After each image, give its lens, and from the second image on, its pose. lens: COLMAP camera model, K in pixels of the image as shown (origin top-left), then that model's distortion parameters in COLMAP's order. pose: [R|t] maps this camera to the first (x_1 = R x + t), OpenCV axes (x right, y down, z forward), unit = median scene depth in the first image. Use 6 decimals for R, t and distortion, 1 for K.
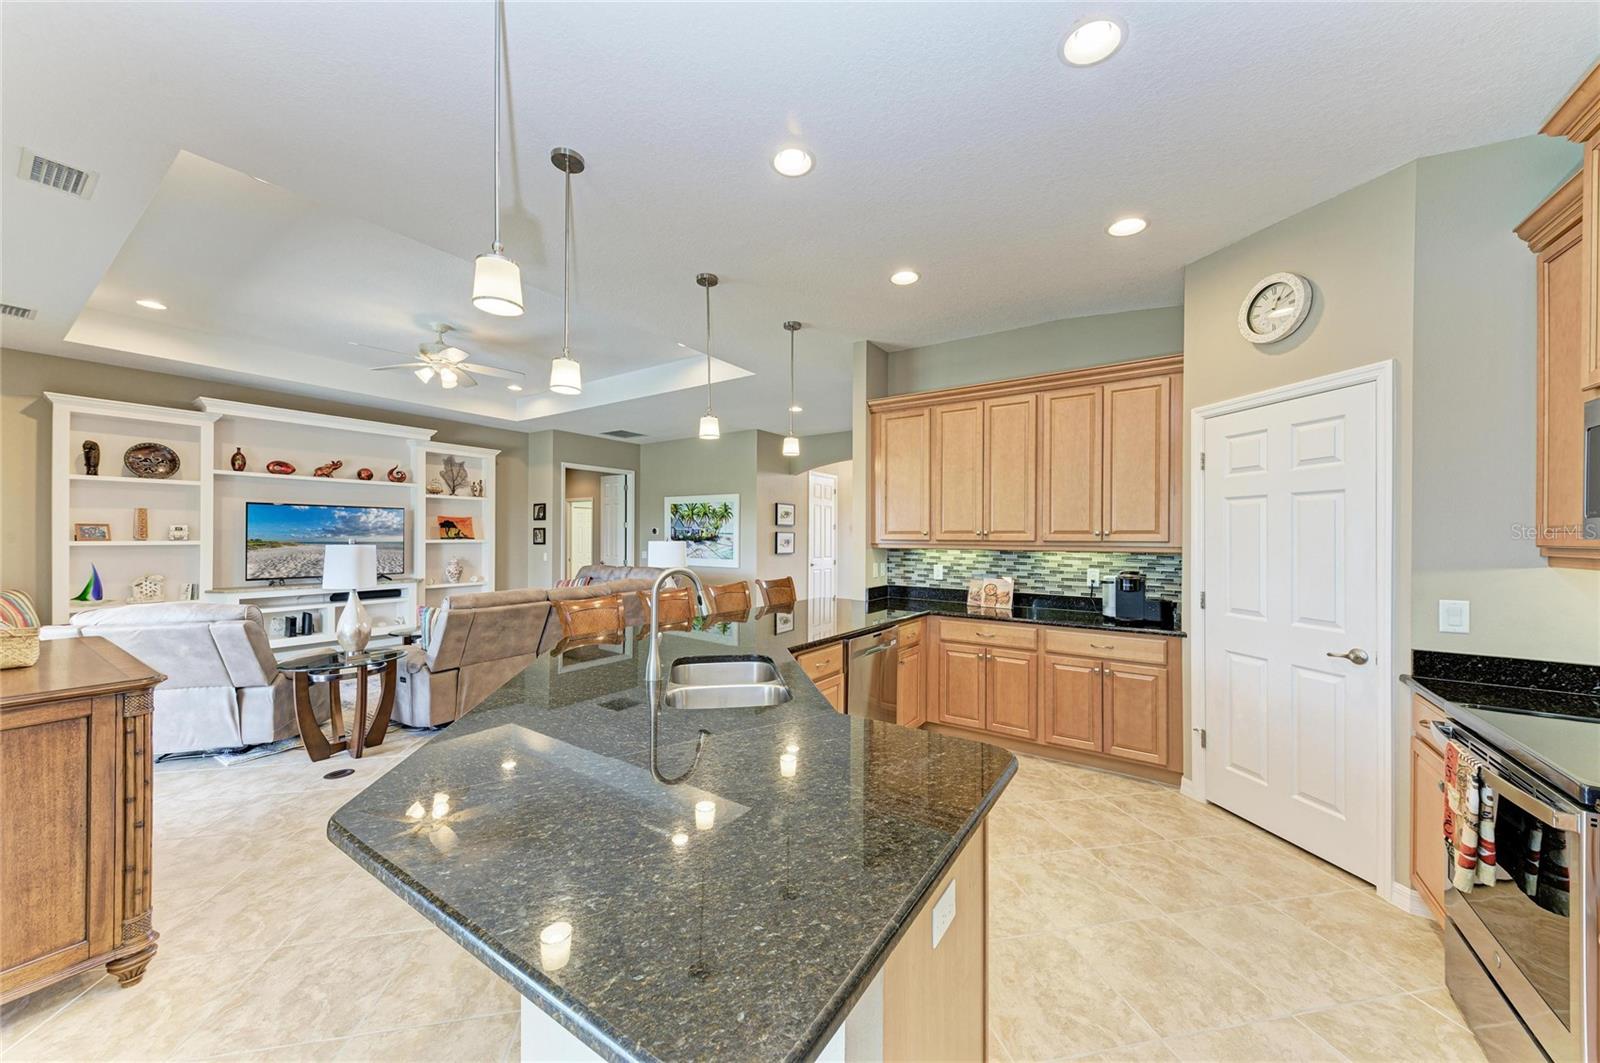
lens RADIAL K [[568.1, 0, 805.2], [0, 568.1, 536.8], [0, 0, 1]] dist [0.015893, -0.002994]
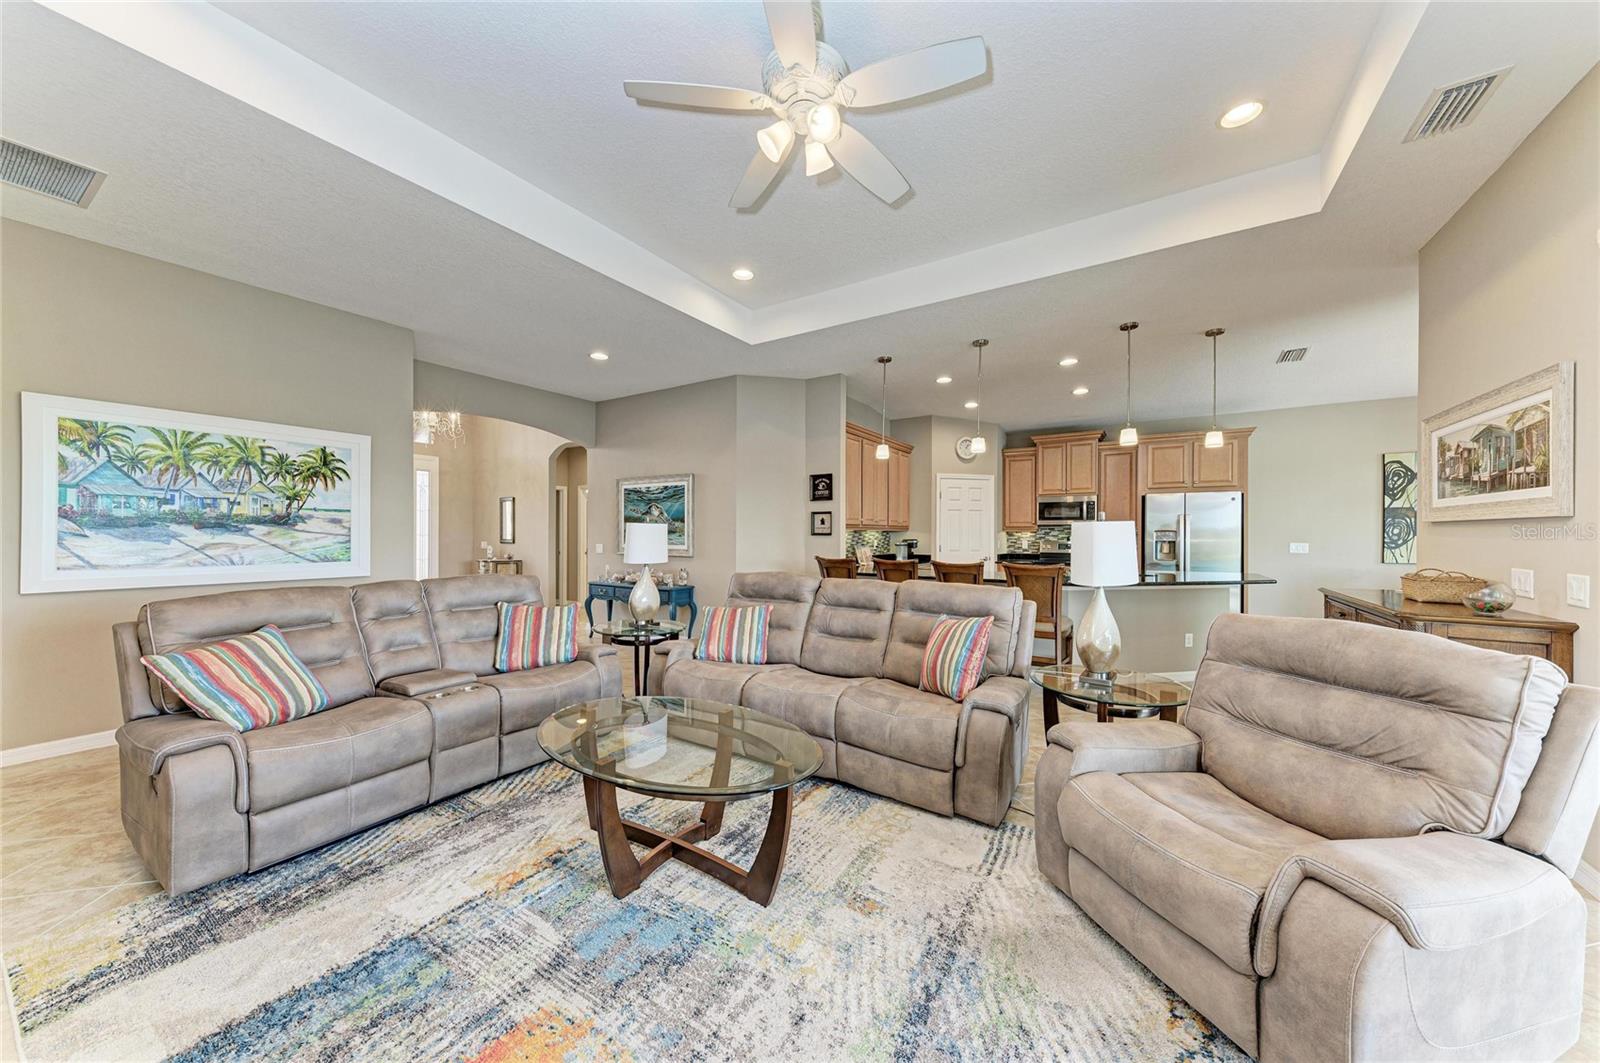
lens RADIAL K [[547.7, 0, 794.4], [0, 547.7, 527.7], [0, 0, 1]] dist [0.014268, -0.001905]
pose [[-0.022342, 0.005840, 0.999733, -1.036599], [-0.001905, 0.999981, -0.005884, 0.019071], [-0.999749, -0.002036, -0.022330, 0.997650]]
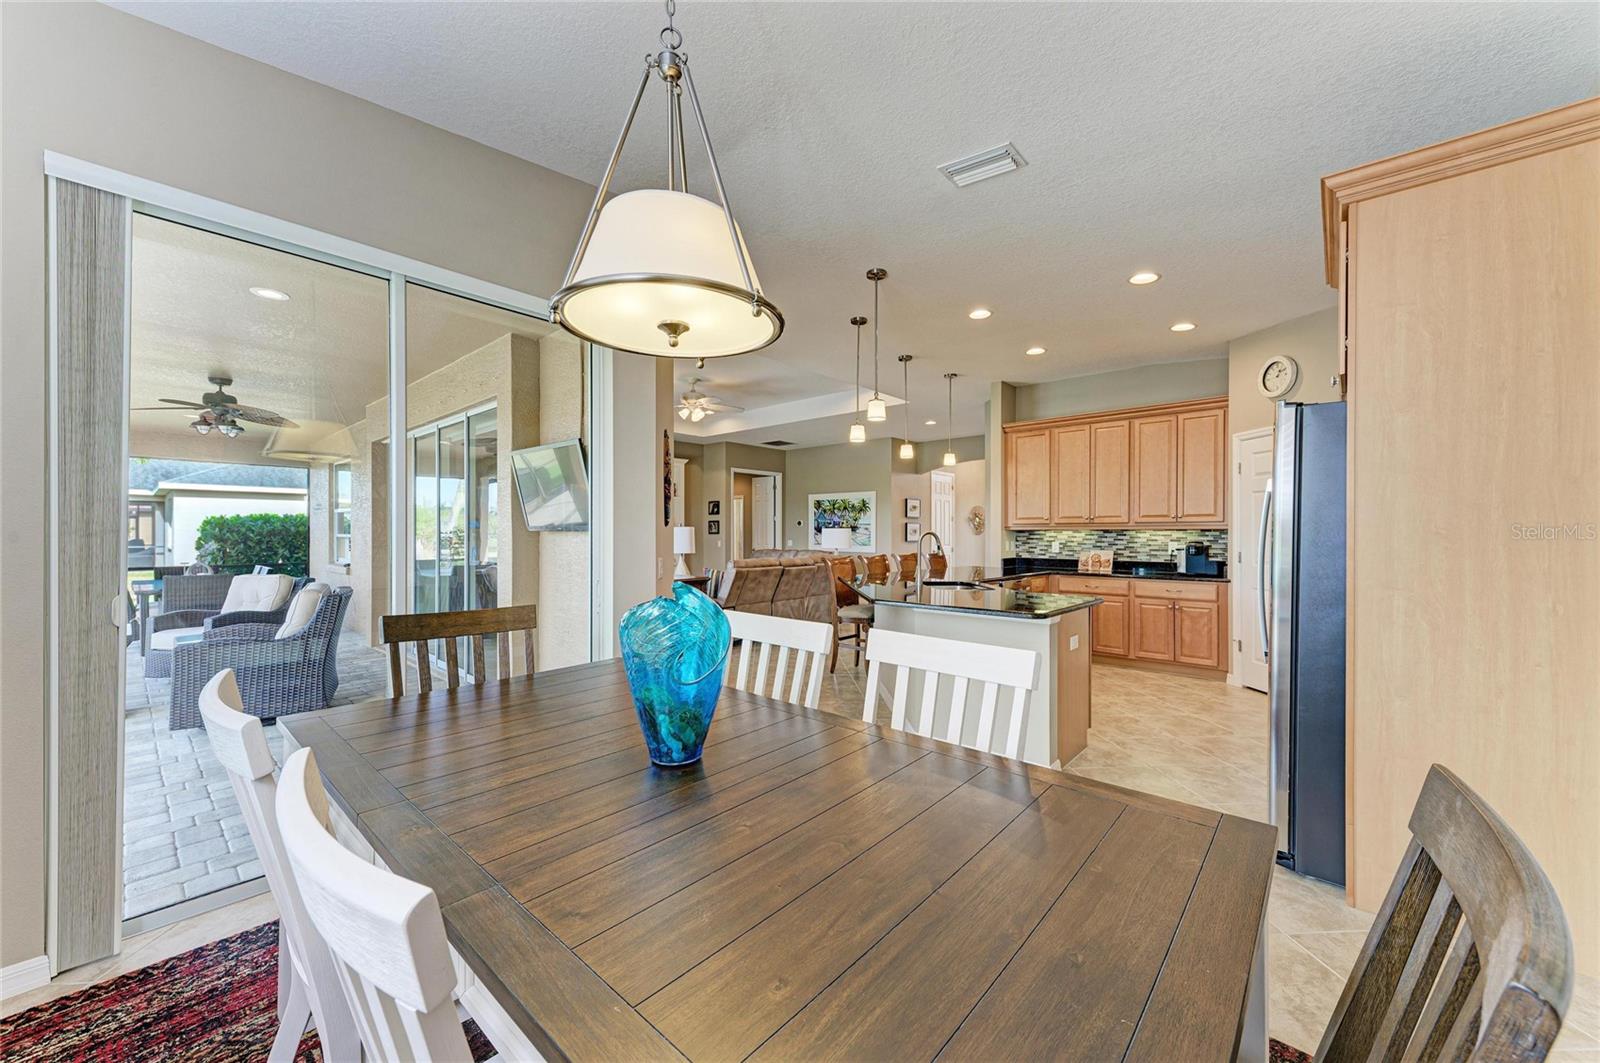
lens RADIAL K [[612.5, 0, 806.5], [0, 612.5, 533.4], [0, 0, 1]] dist [0.020659, -0.002068]
pose [[0.991594, -0.003958, -0.129331, -0.152340], [0.003609, 0.999989, -0.002935, 0.027620], [0.129341, 0.002444, 0.991597, -0.490377]]
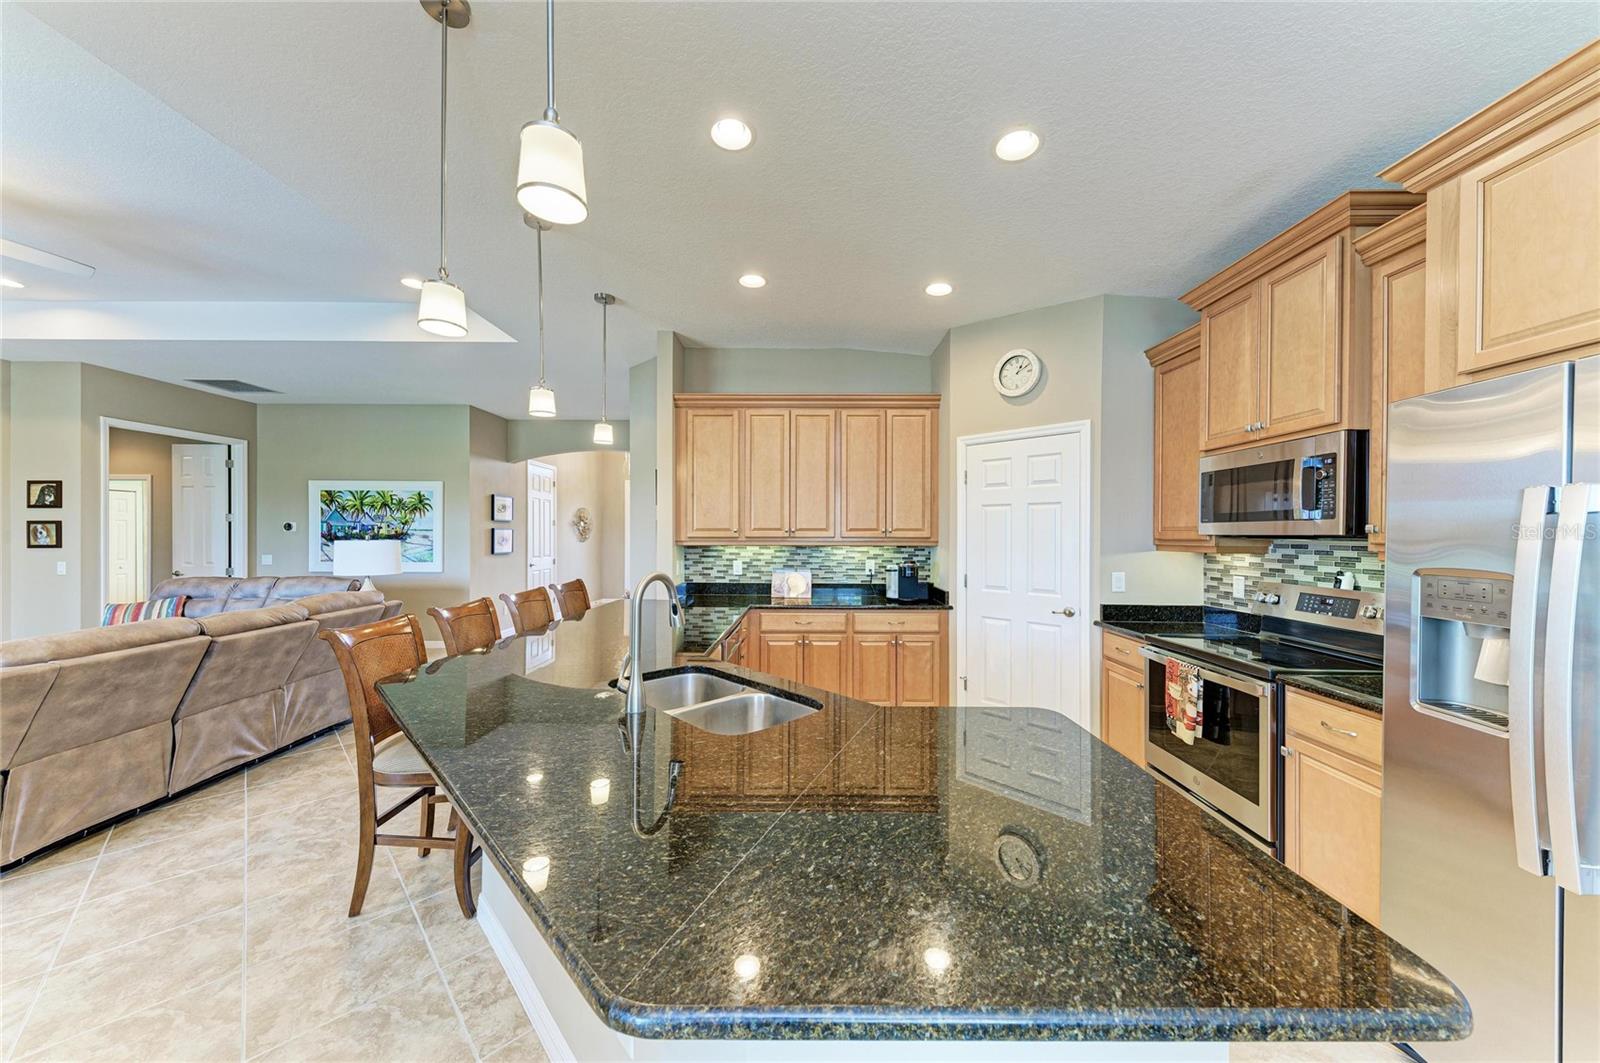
lens RADIAL K [[547.7, 0, 805.1], [0, 547.7, 537.6], [0, 0, 1]] dist [0.014268, -0.001905]
pose [[0.831386, -0.007383, 0.555646, -0.199256], [0.002181, 0.999947, 0.010024, -0.002554], [-0.555690, -0.007122, 0.831359, 0.083959]]
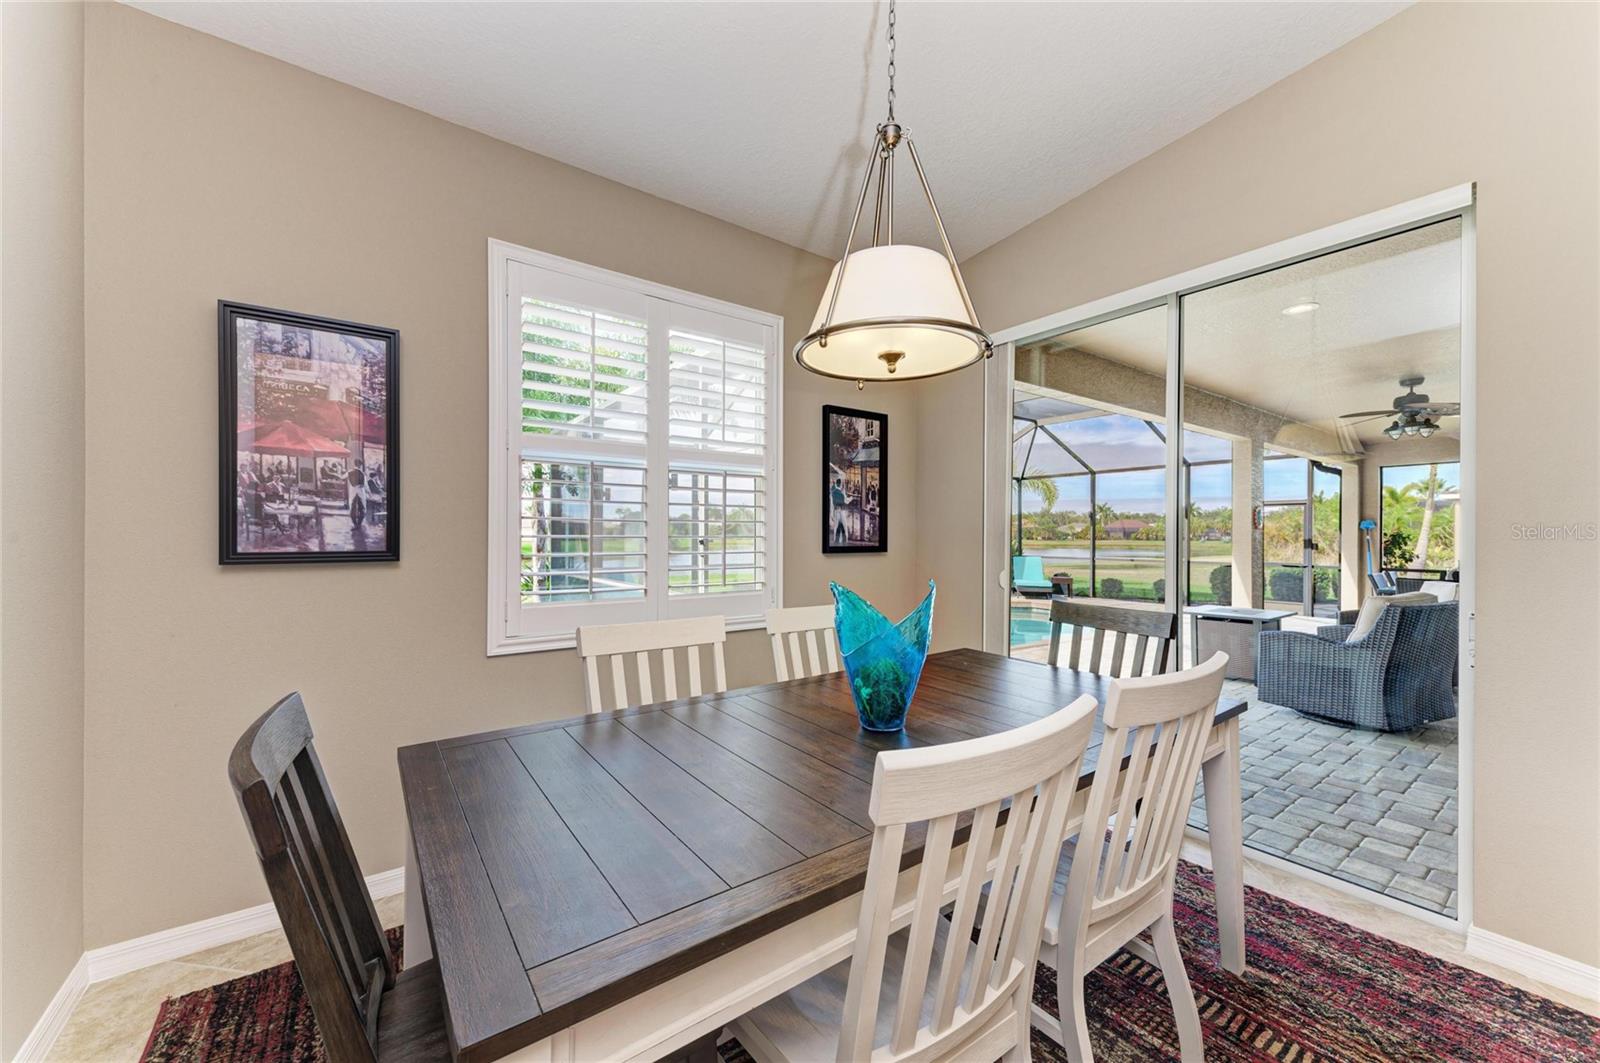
lens RADIAL K [[612.5, 0, 807.5], [0, 612.5, 537.1], [0, 0, 1]] dist [0.020659, -0.002068]
pose [[-0.336951, -0.004030, -0.941513, 0.059053], [-0.003956, 0.999988, -0.002864, 0.028332], [0.941514, 0.002760, -0.336963, -0.146875]]
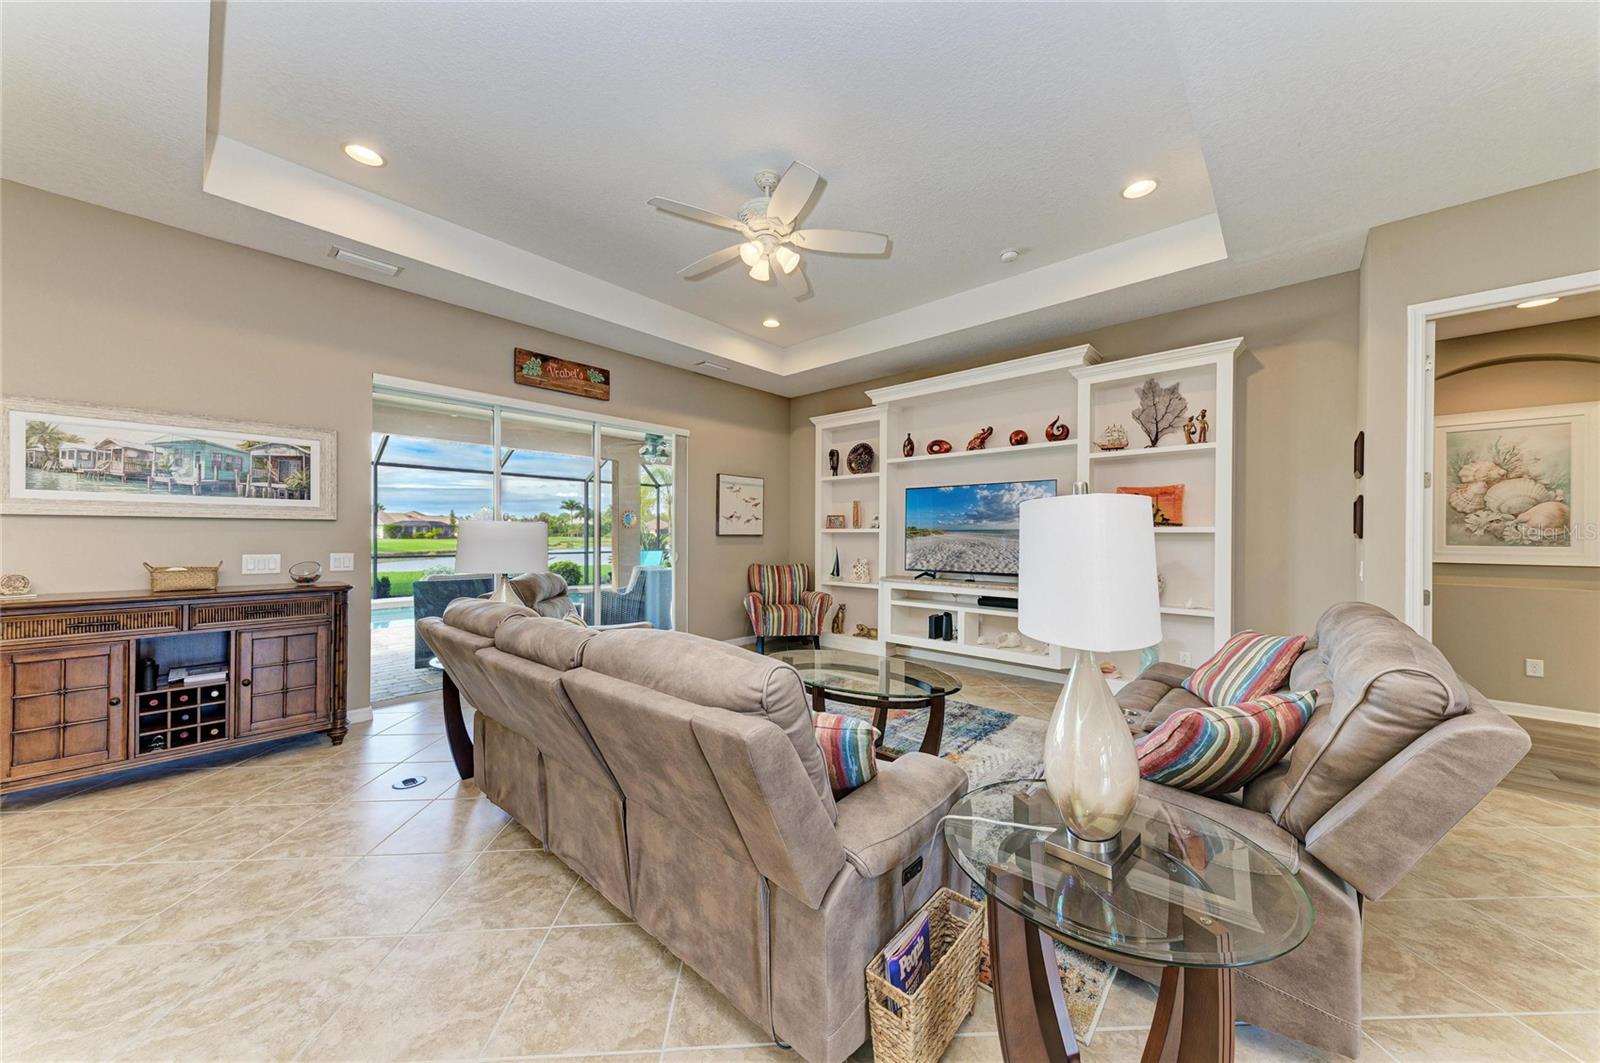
lens RADIAL K [[547.7, 0, 801.3], [0, 547.7, 534.1], [0, 0, 1]] dist [0.014268, -0.001905]
pose [[-0.143304, -0.004418, -0.989669, -0.048367], [-0.006455, 0.999973, -0.003530, 0.023558], [0.989658, 0.005882, -0.143328, 1.099326]]
